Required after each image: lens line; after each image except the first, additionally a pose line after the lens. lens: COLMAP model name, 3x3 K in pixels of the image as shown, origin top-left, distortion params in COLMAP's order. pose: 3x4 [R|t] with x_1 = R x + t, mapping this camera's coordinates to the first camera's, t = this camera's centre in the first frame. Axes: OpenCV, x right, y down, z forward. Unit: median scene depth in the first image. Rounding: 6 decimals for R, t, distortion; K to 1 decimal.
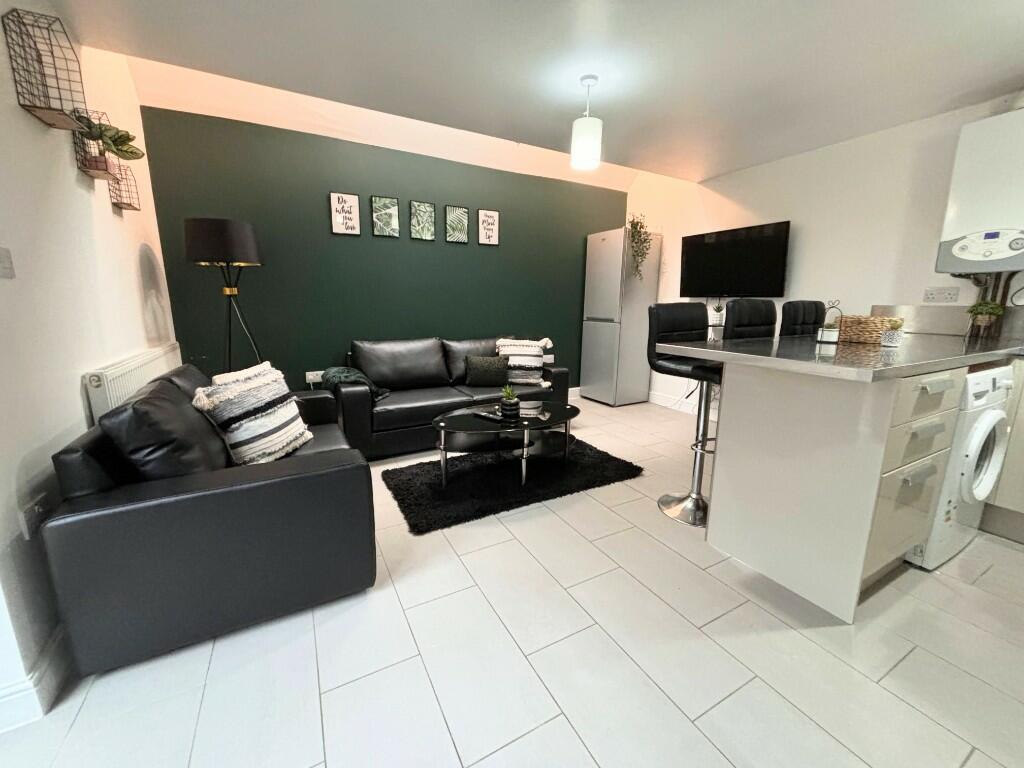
lens RADIAL K [[410.0, 0, 511.2], [0, 410.0, 383.0], [0, 0, 1]] dist [0.001059, -0.000834]
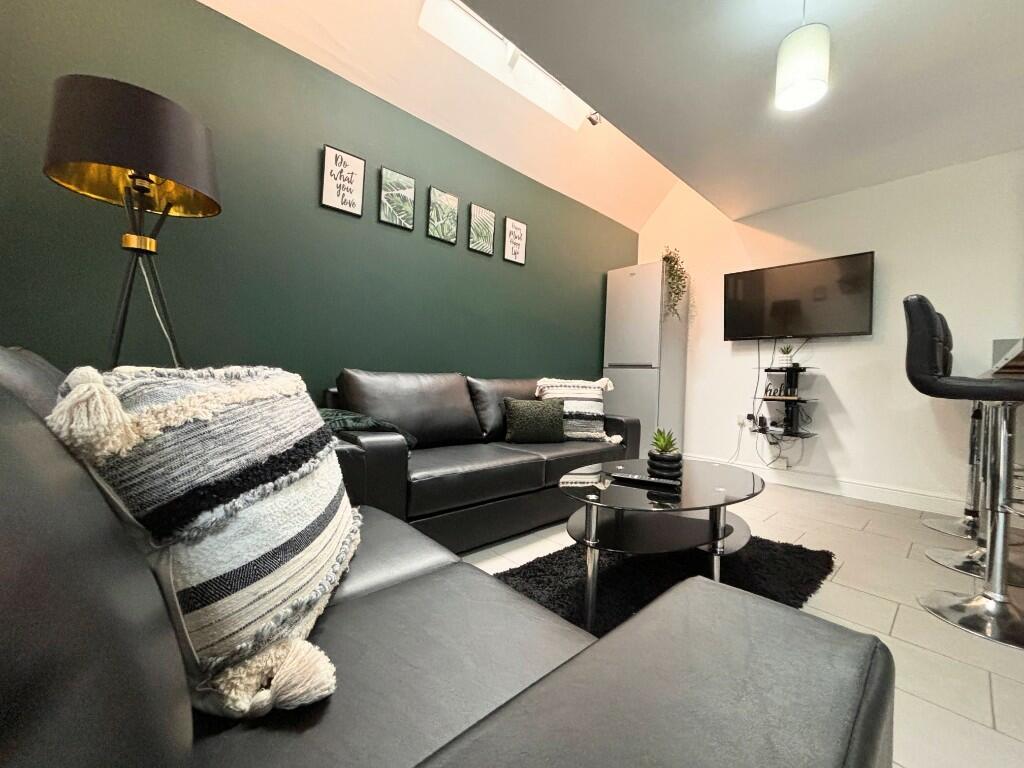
lens RADIAL K [[410.0, 0, 511.2], [0, 410.0, 383.0], [0, 0, 1]] dist [0.001059, -0.000834]
pose [[0.970847, 0.024885, 0.238405, -0.336663], [0.019509, 0.983093, -0.182065, 0.043069], [-0.238905, 0.181409, 0.953947, 0.414519]]
